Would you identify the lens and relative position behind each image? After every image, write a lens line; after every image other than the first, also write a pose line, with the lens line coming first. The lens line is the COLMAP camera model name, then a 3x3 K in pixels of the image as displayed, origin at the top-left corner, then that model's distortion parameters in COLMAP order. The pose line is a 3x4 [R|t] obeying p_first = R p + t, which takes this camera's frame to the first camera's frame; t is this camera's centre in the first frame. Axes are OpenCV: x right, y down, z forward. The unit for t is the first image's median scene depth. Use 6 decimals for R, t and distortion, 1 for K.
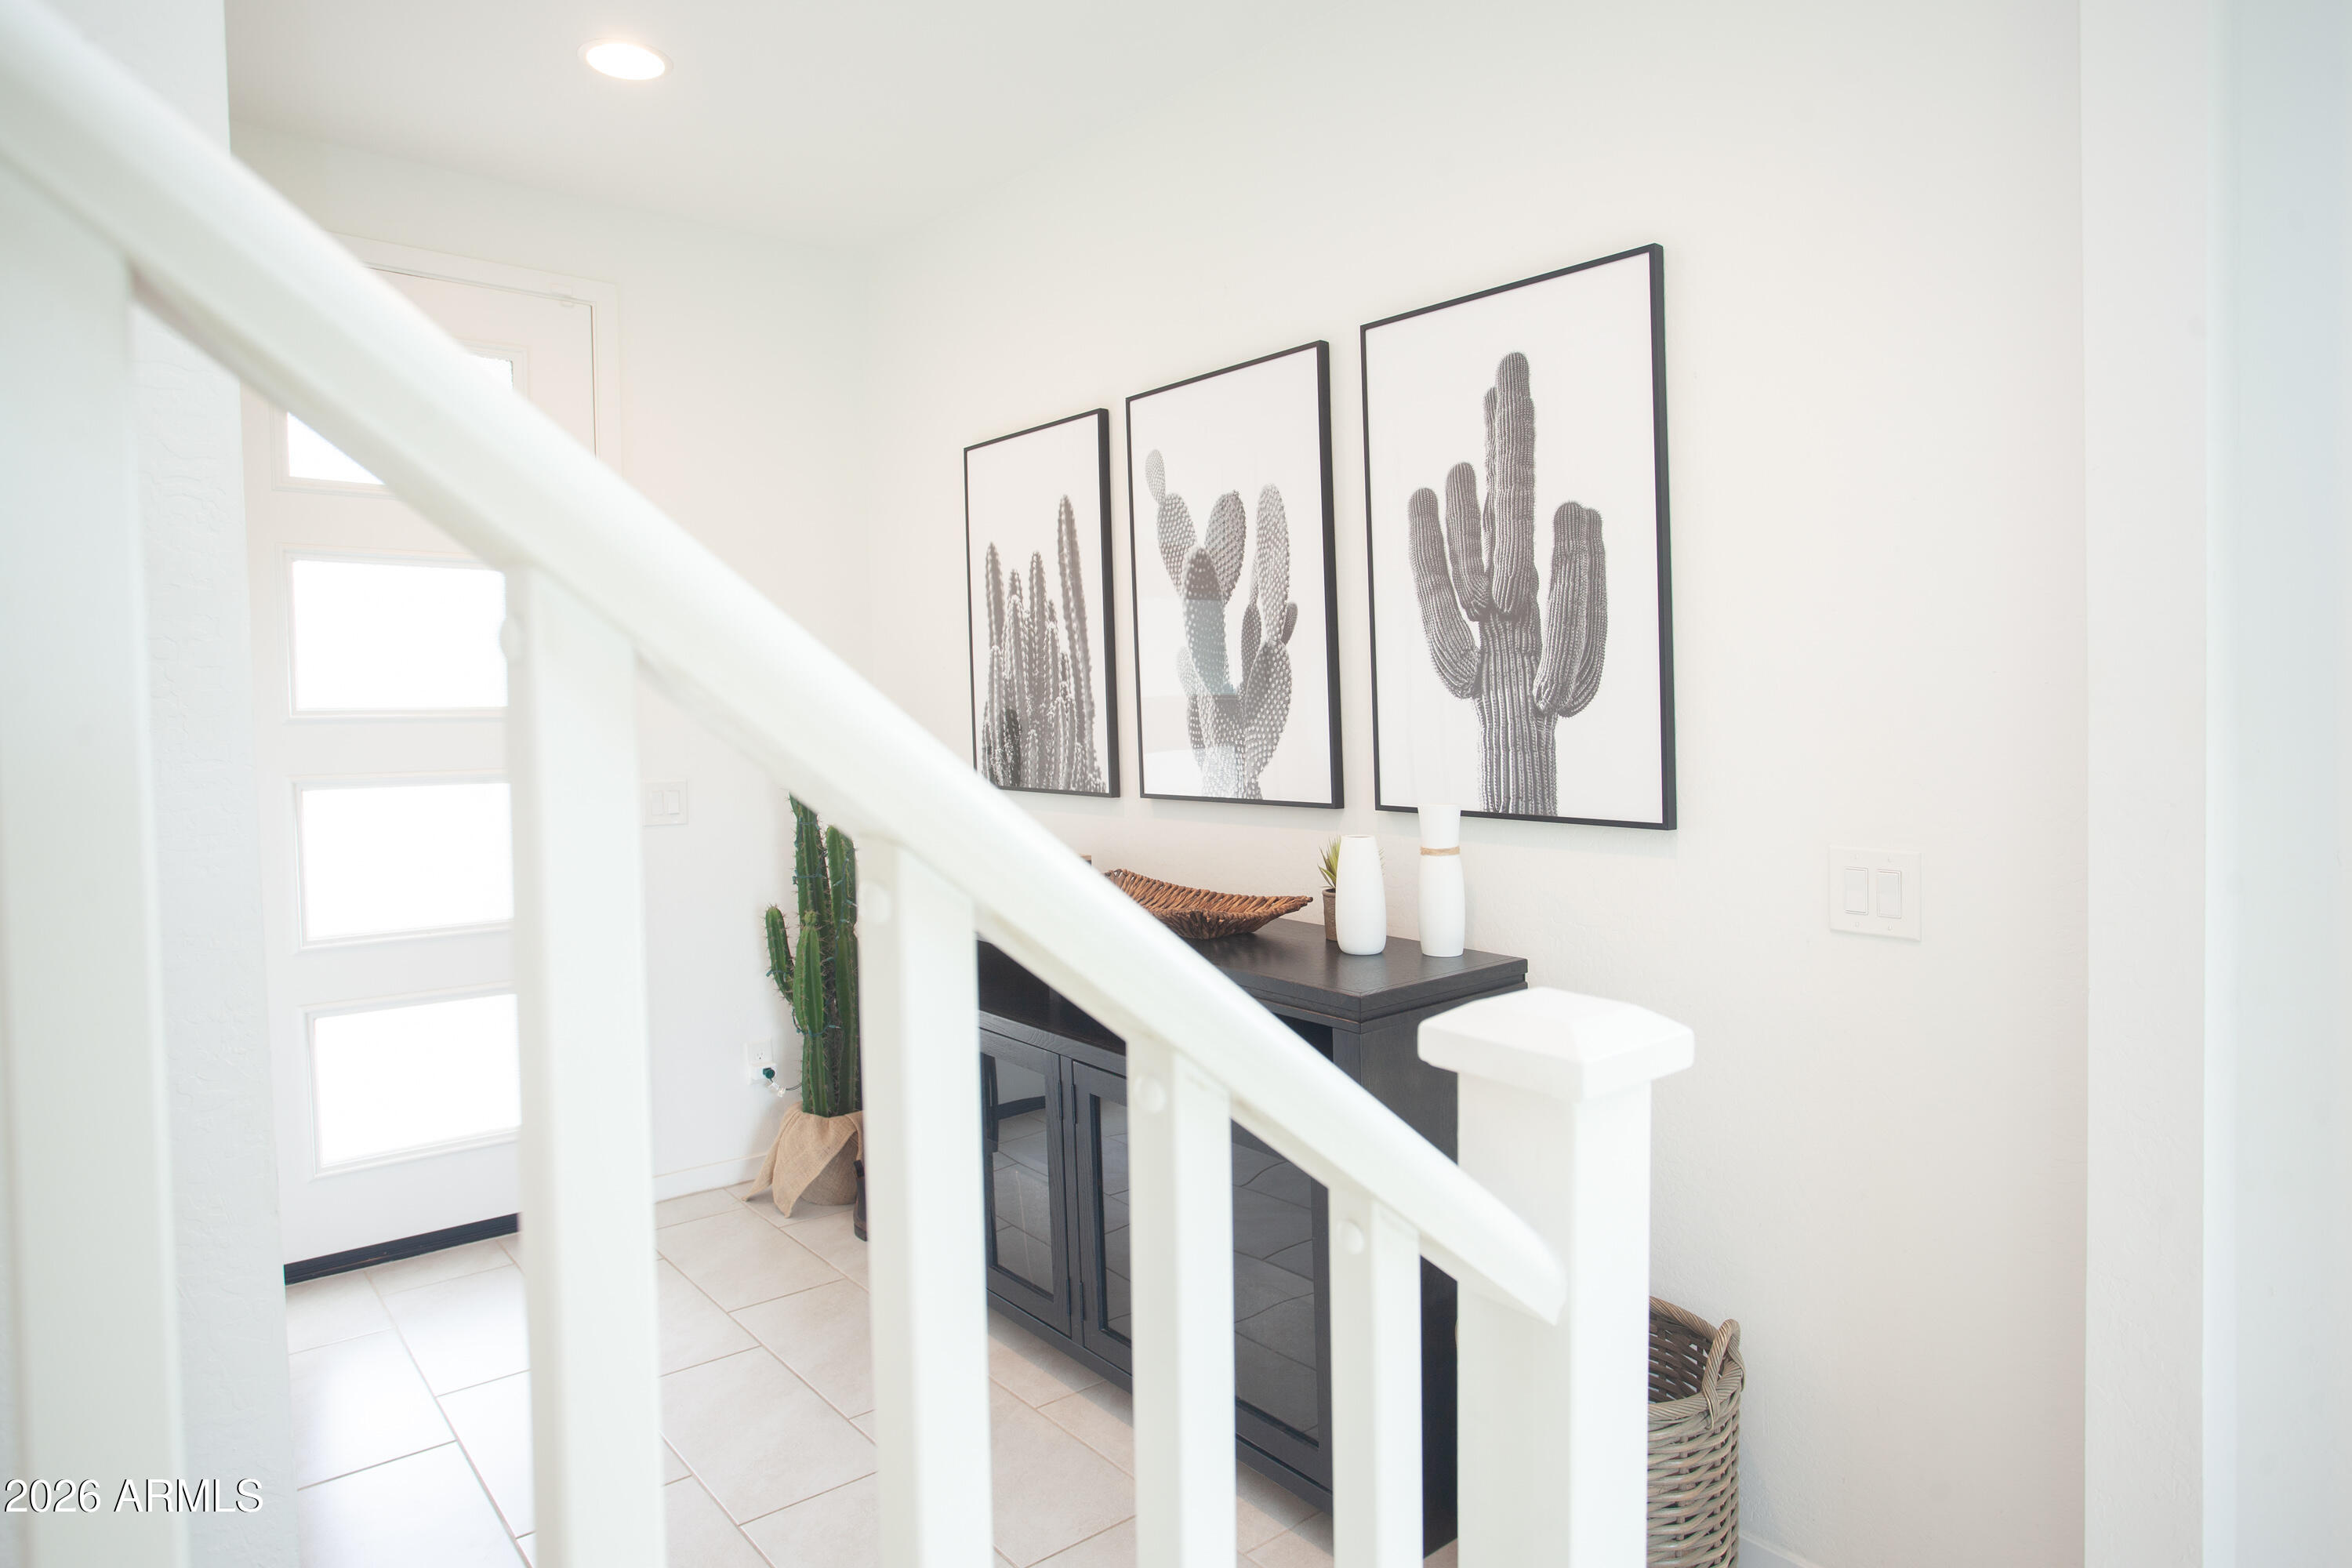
lens RADIAL K [[1485.0, 0, 1178.6], [0, 1485.0, 747.0], [0, 0, 1]] dist [-0.001066, -0.000070]
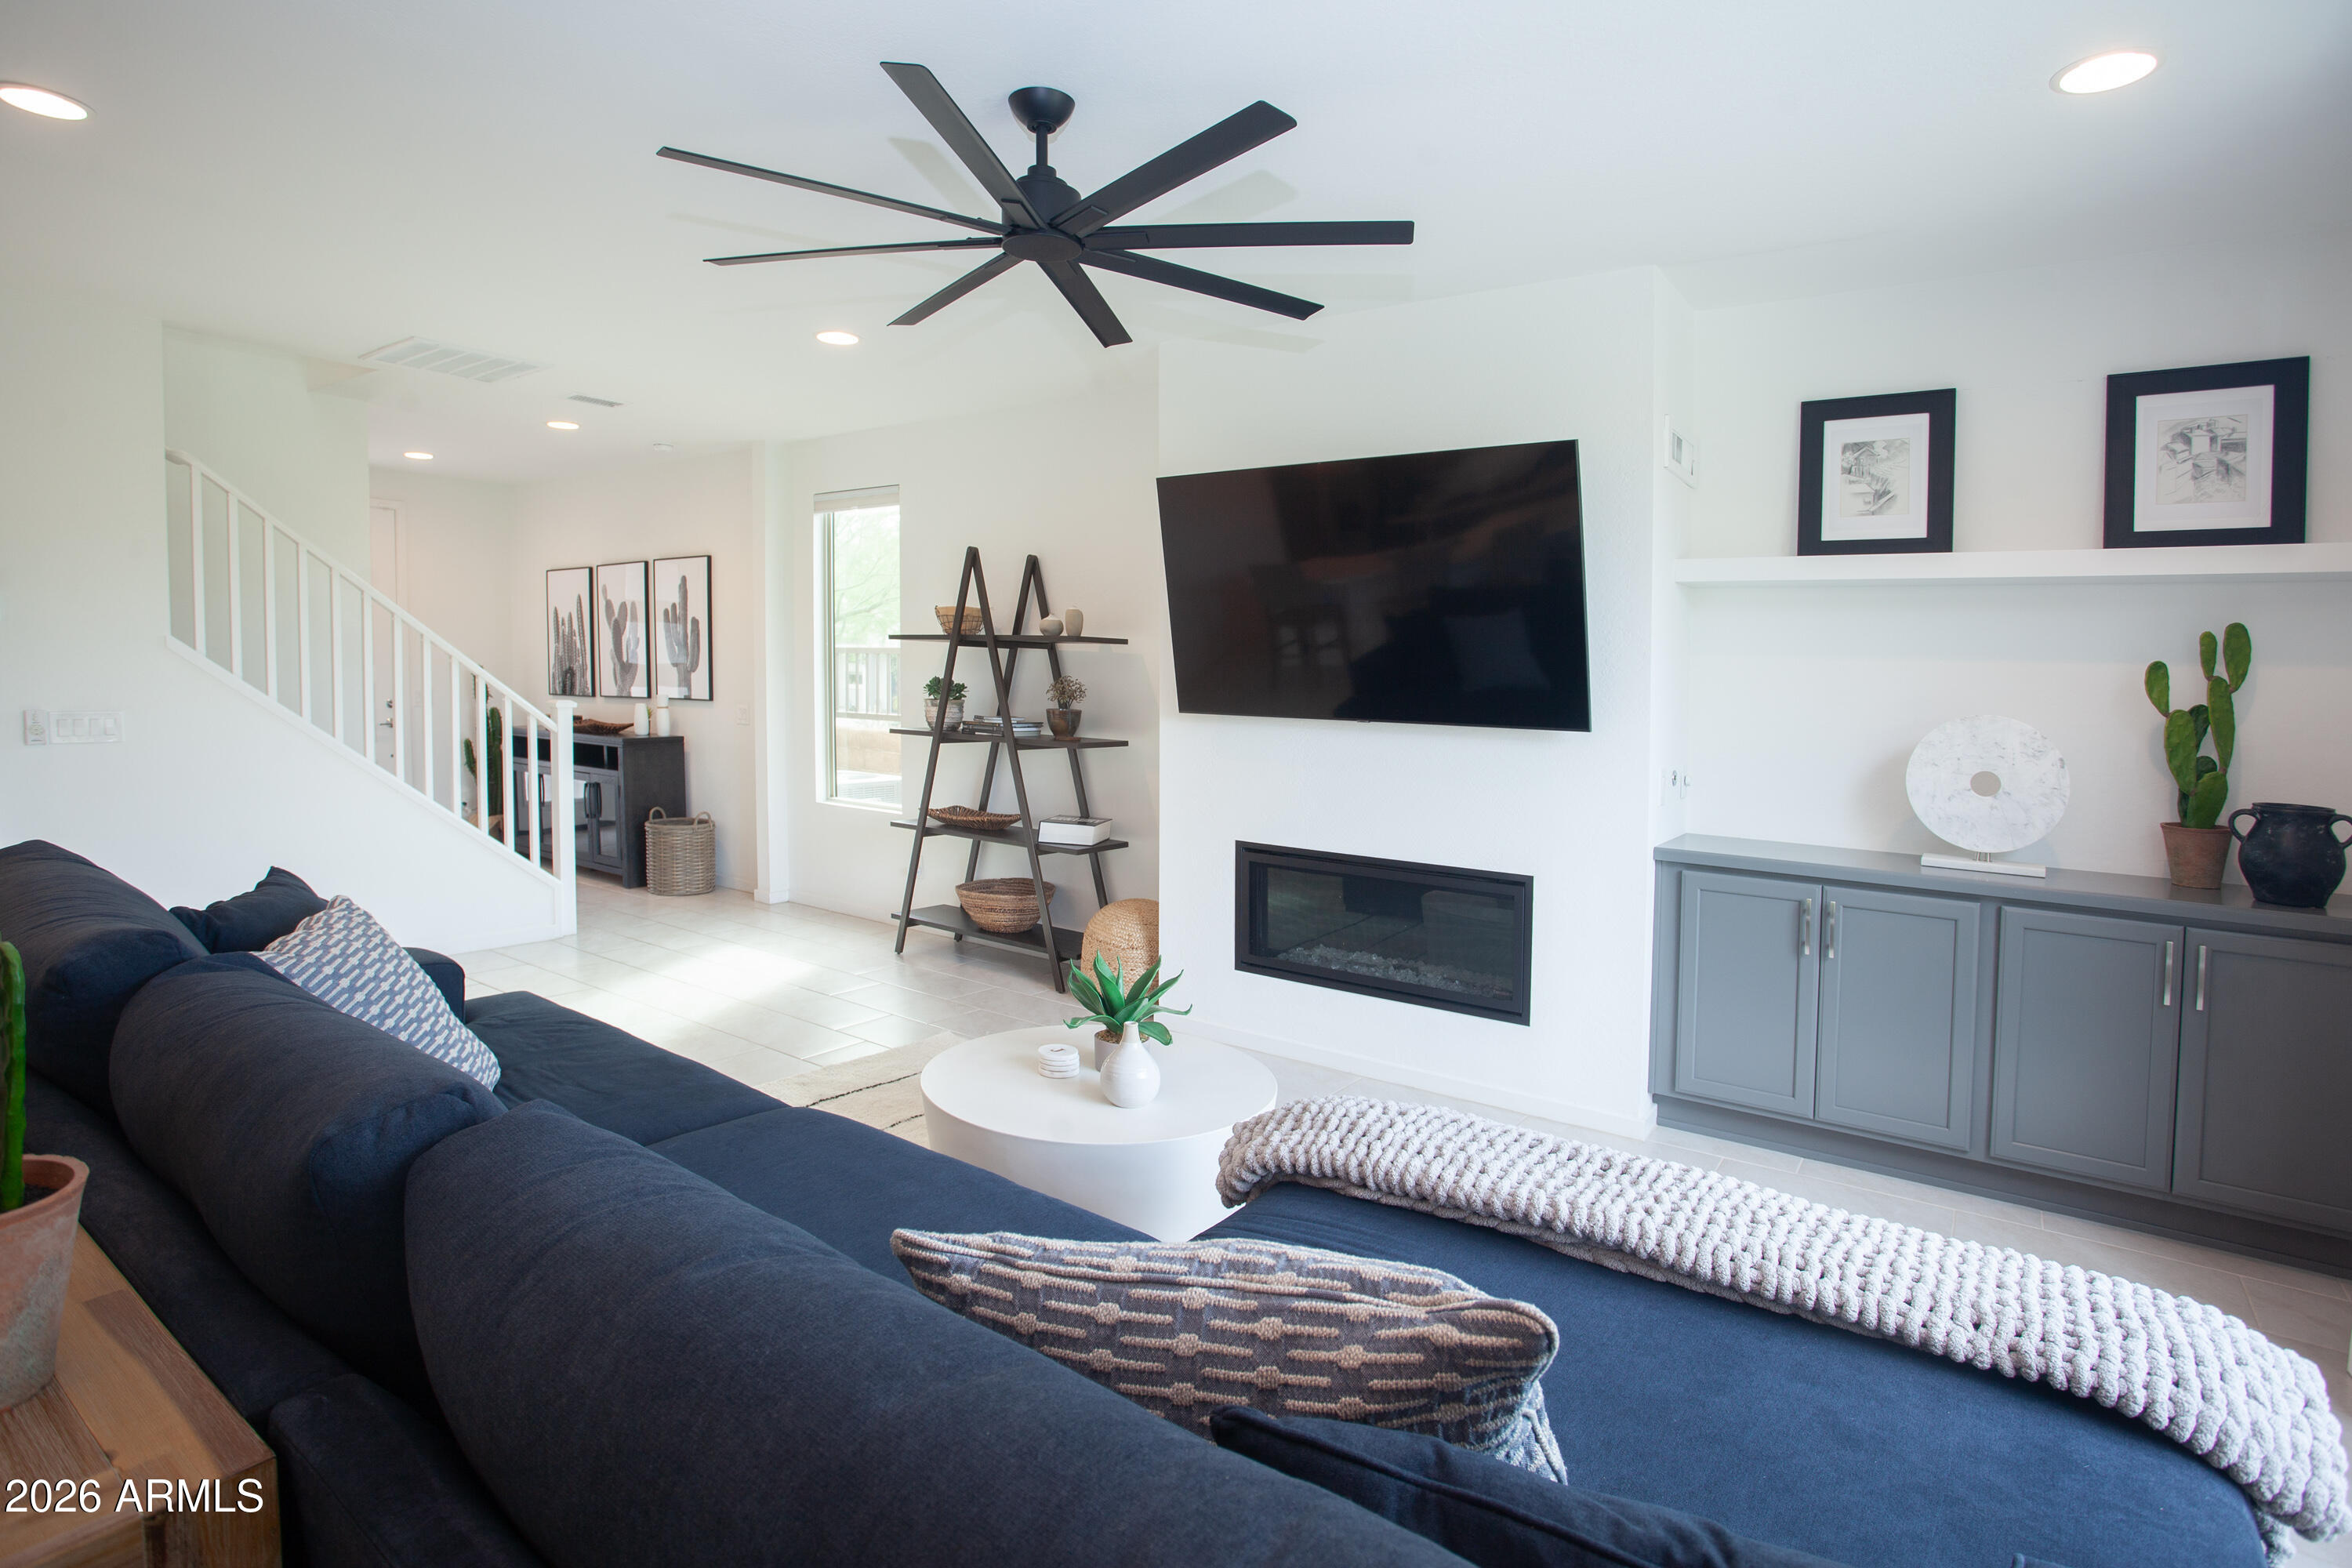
lens RADIAL K [[1206.1, 0, 1179.2], [0, 1206.1, 750.2], [0, 0, 1]] dist [-0.064960, 0.042195]
pose [[0.966048, 0.022575, 0.257376, 0.610526], [-0.030559, 0.999167, 0.027062, 0.050606], [-0.256551, -0.034008, 0.965932, -2.045130]]
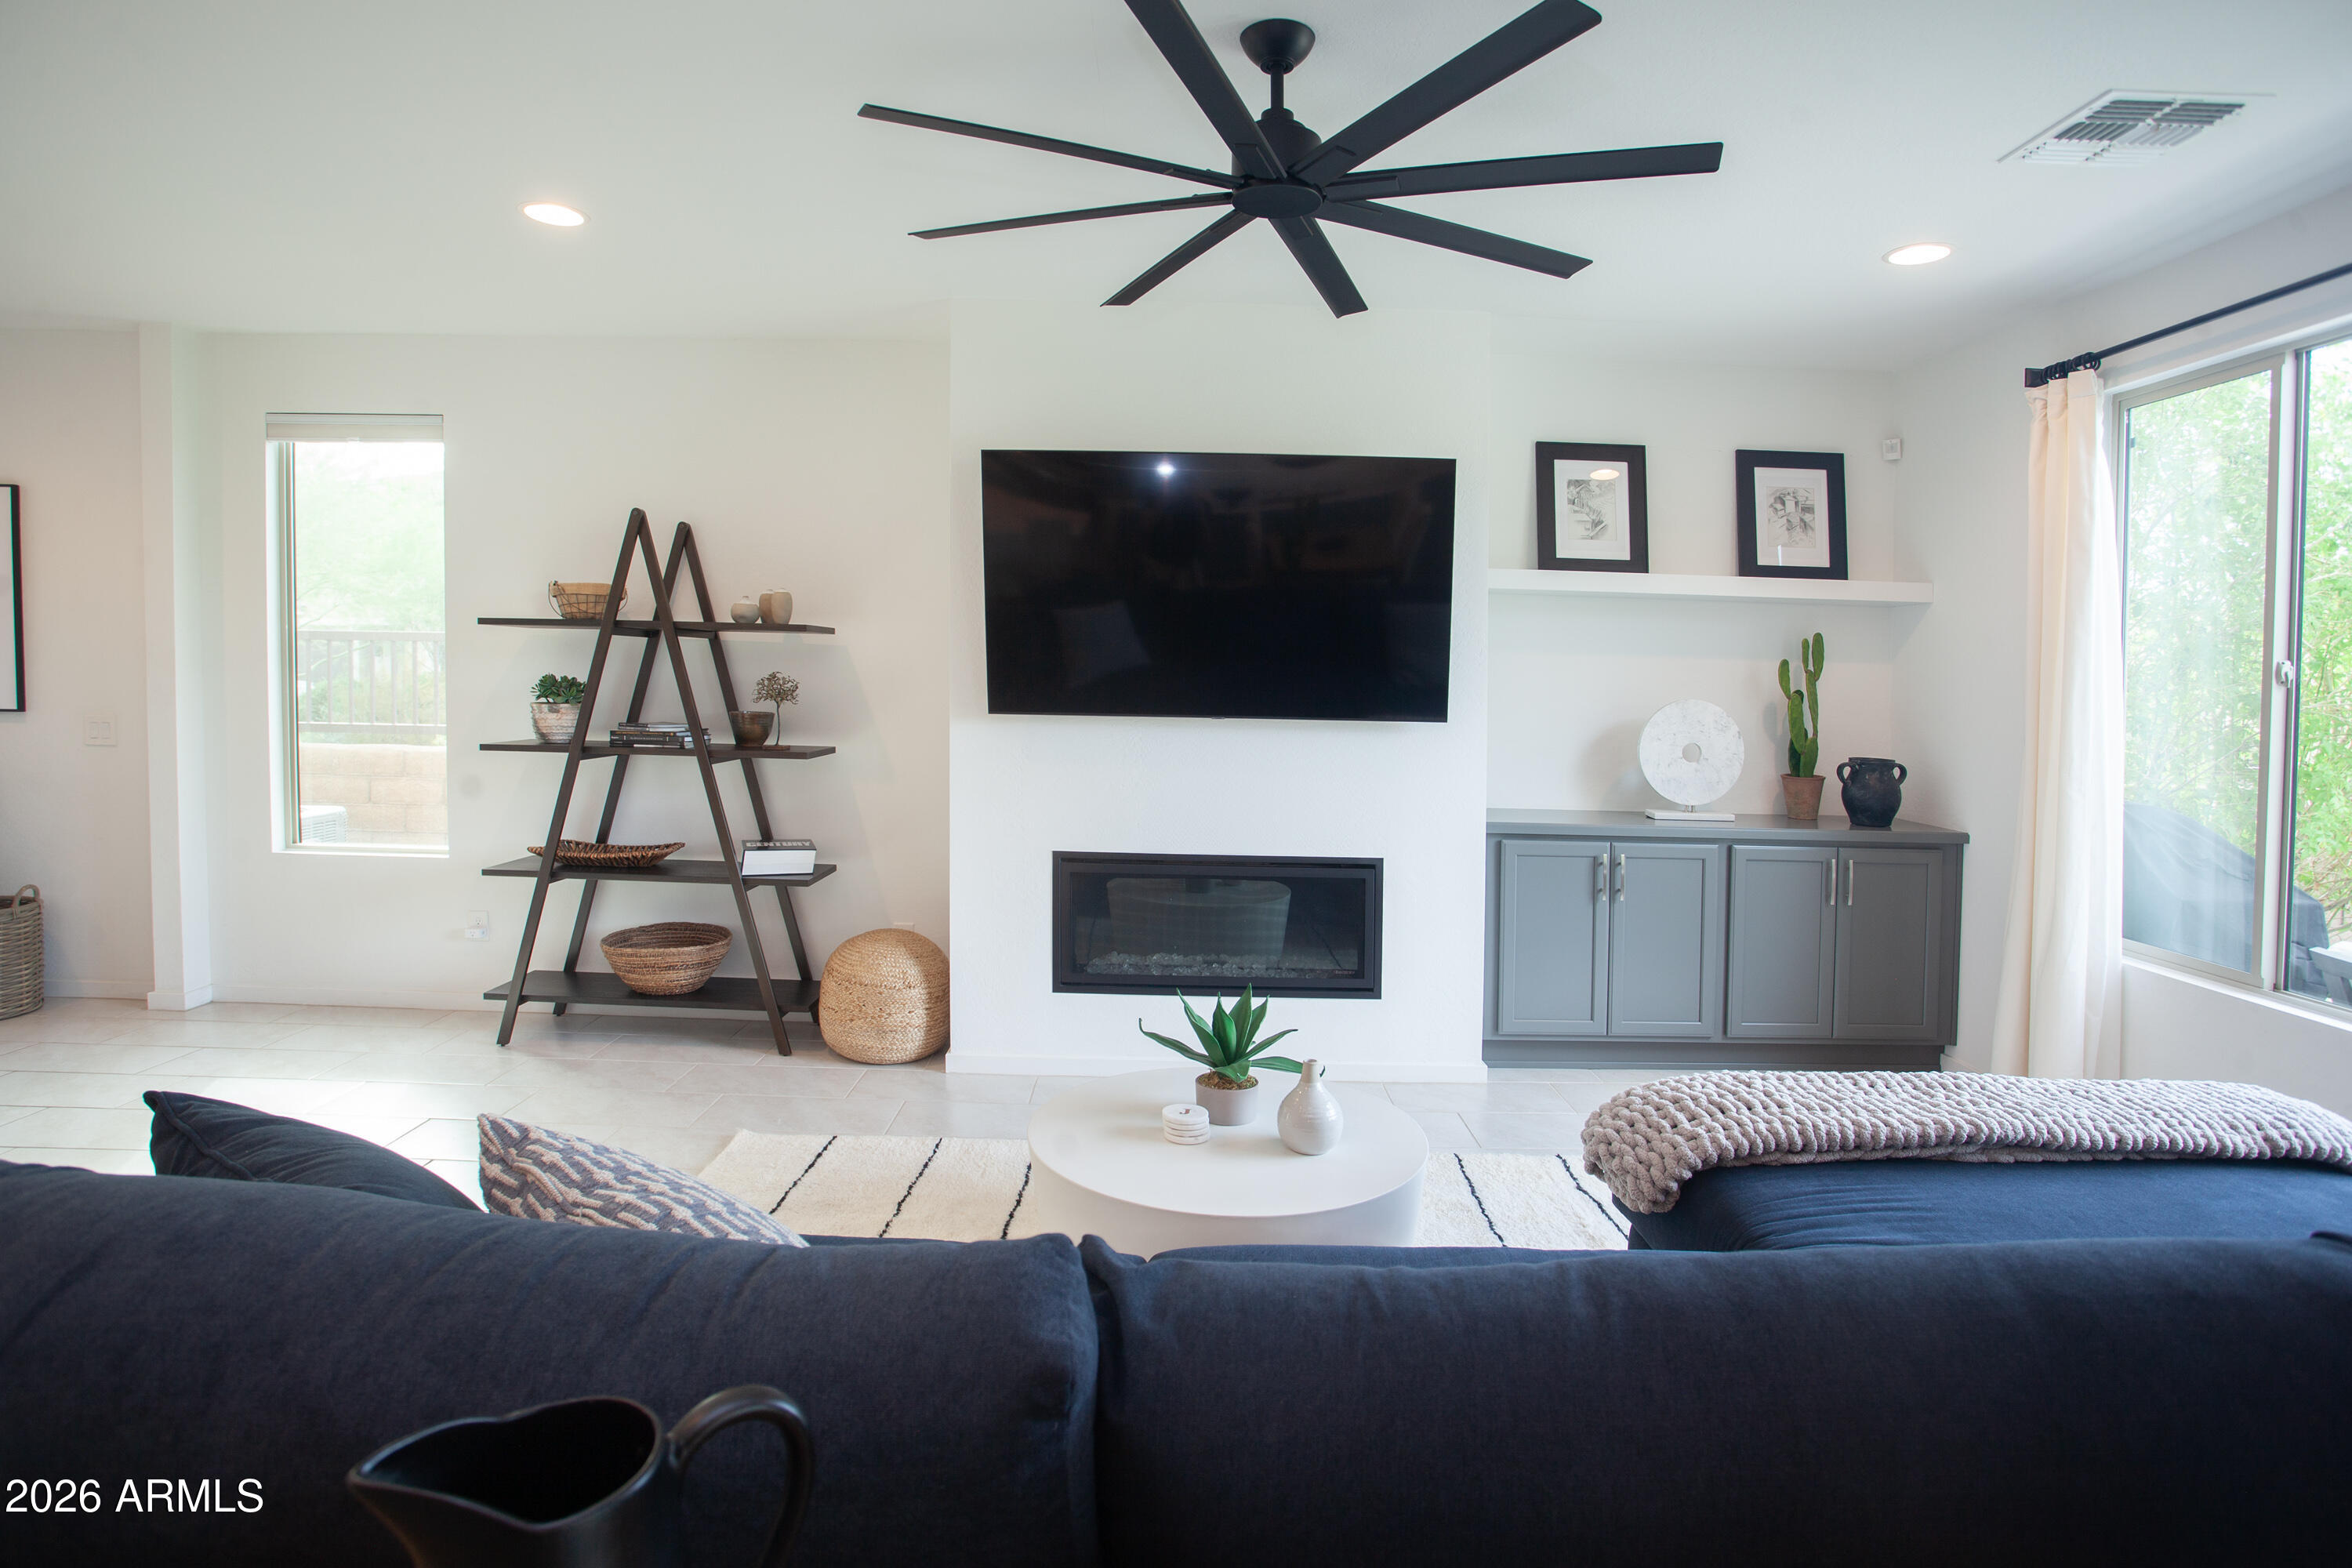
lens RADIAL K [[1211.9, 0, 1173.8], [0, 1211.9, 699.6], [0, 0, 1]] dist [-0.051118, 0.026063]
pose [[0.635291, 0.014059, 0.772145, 0.023636], [-0.003888, 0.999880, -0.015007, 0.048637], [-0.772263, 0.006532, 0.635269, -1.551817]]
